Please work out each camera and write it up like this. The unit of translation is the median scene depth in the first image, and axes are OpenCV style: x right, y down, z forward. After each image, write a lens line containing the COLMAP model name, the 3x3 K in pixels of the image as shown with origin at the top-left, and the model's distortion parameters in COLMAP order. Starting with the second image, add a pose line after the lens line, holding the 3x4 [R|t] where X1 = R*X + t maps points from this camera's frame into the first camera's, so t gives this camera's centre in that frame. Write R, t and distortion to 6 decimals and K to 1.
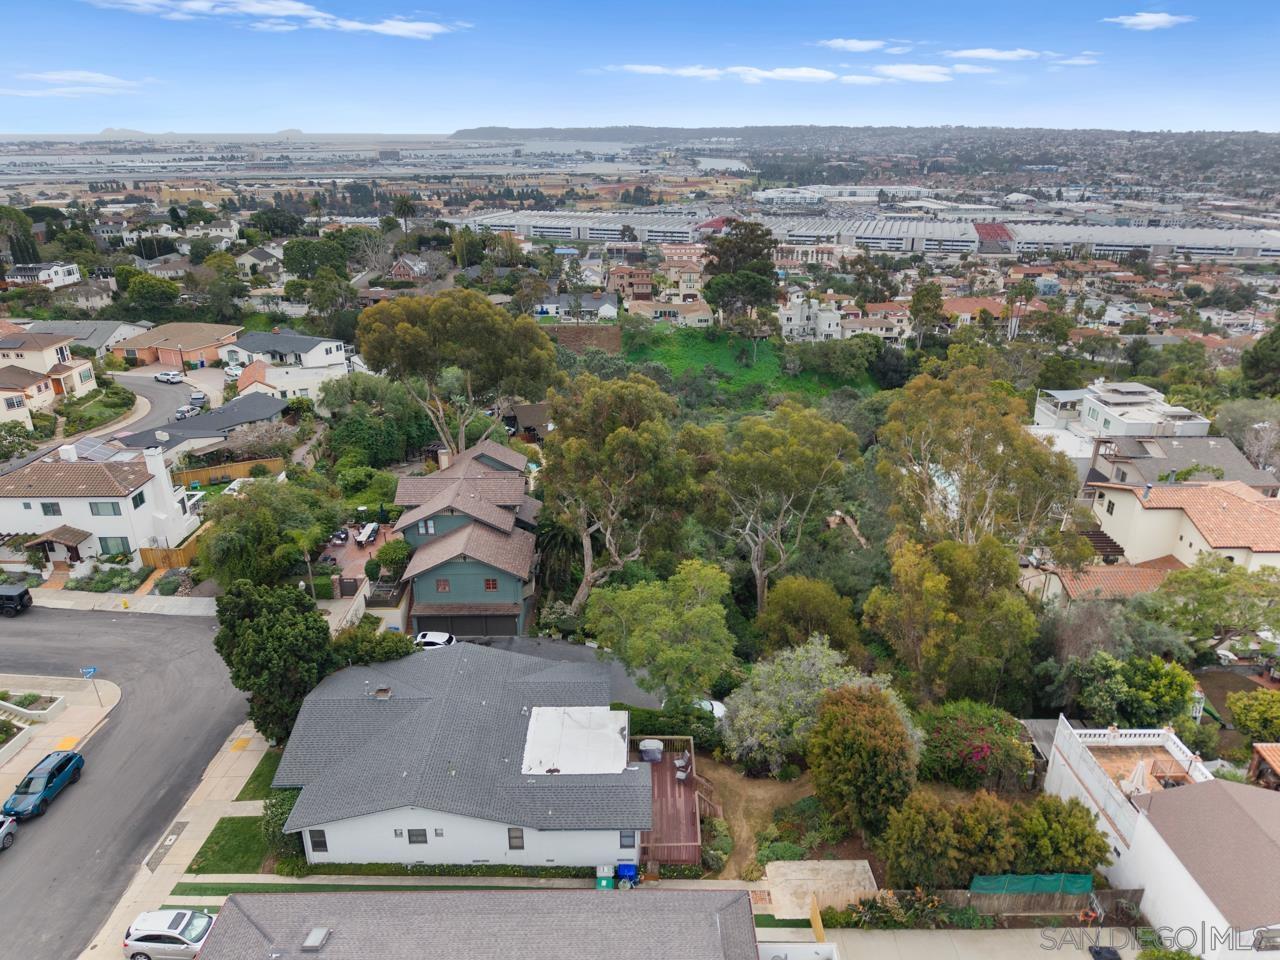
lens RADIAL K [[861.8, 0, 640.0], [0, 861.8, 480.0], [0, 0, 1]] dist [0.024686, -0.025030]
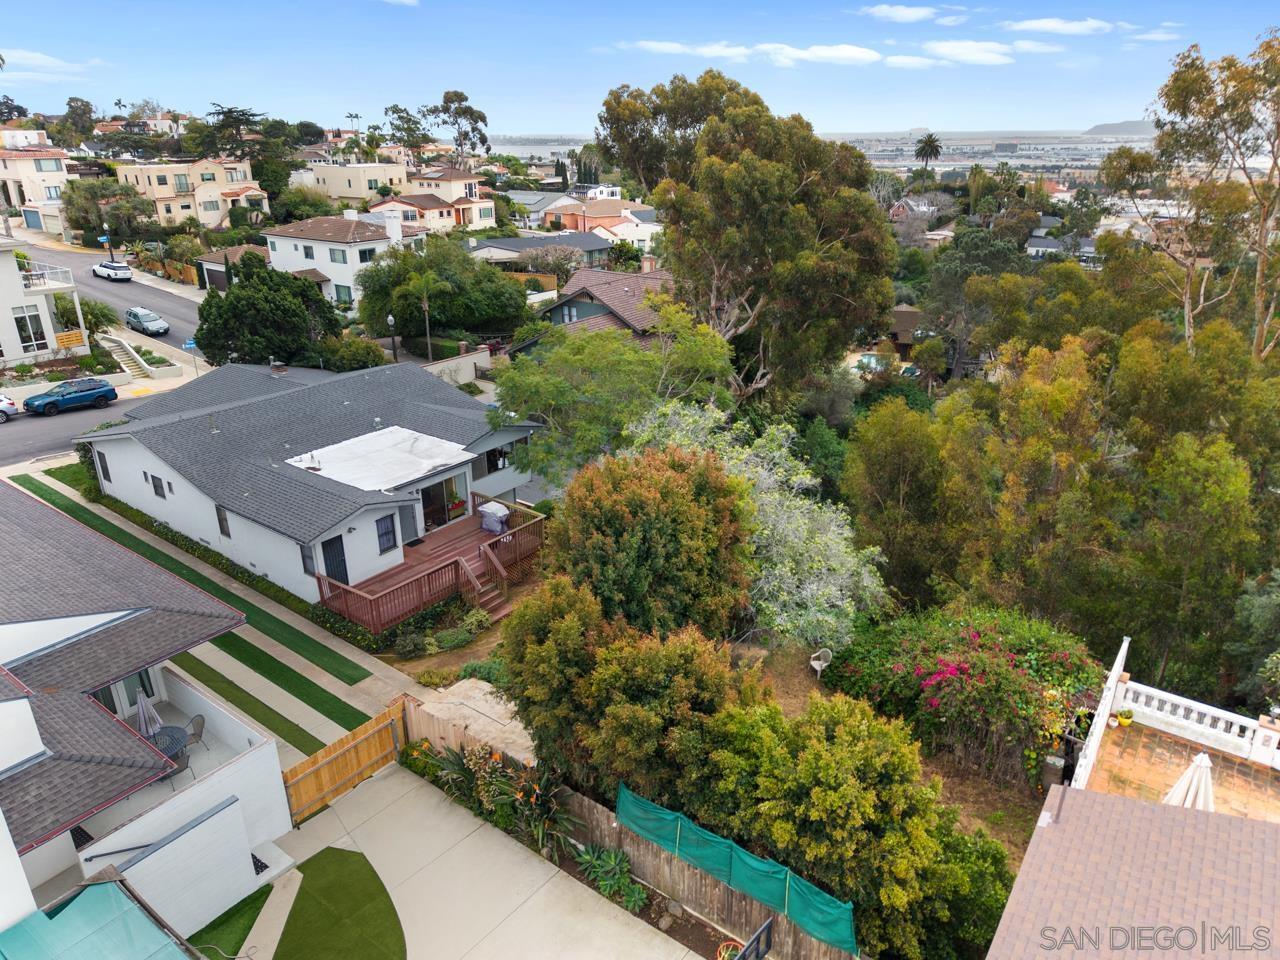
lens RADIAL K [[861.8, 0, 640.0], [0, 861.8, 480.0], [0, 0, 1]] dist [0.024686, -0.025030]
pose [[0.797486, 0.221047, -0.561386, 0.103967], [-0.219842, 0.972963, 0.070805, 0.043427], [0.561859, 0.066951, 0.824520, 0.101730]]
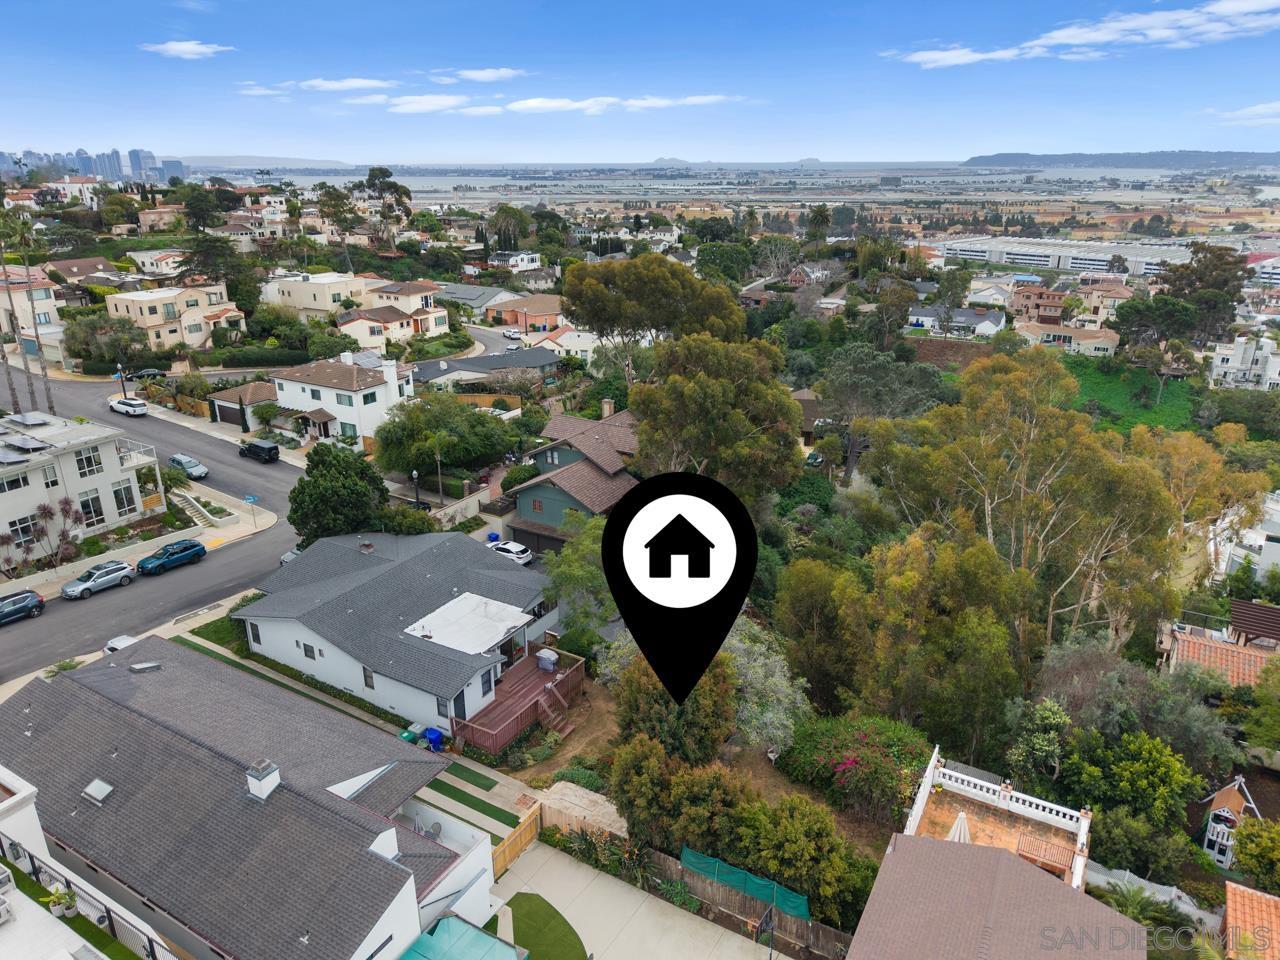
lens RADIAL K [[861.8, 0, 640.0], [0, 861.8, 480.0], [0, 0, 1]] dist [0.024686, -0.025030]
pose [[0.858168, 0.174119, -0.482939, 0.119548], [-0.187528, 0.982038, 0.020832, 0.012287], [0.477892, 0.072688, 0.875406, 0.027816]]
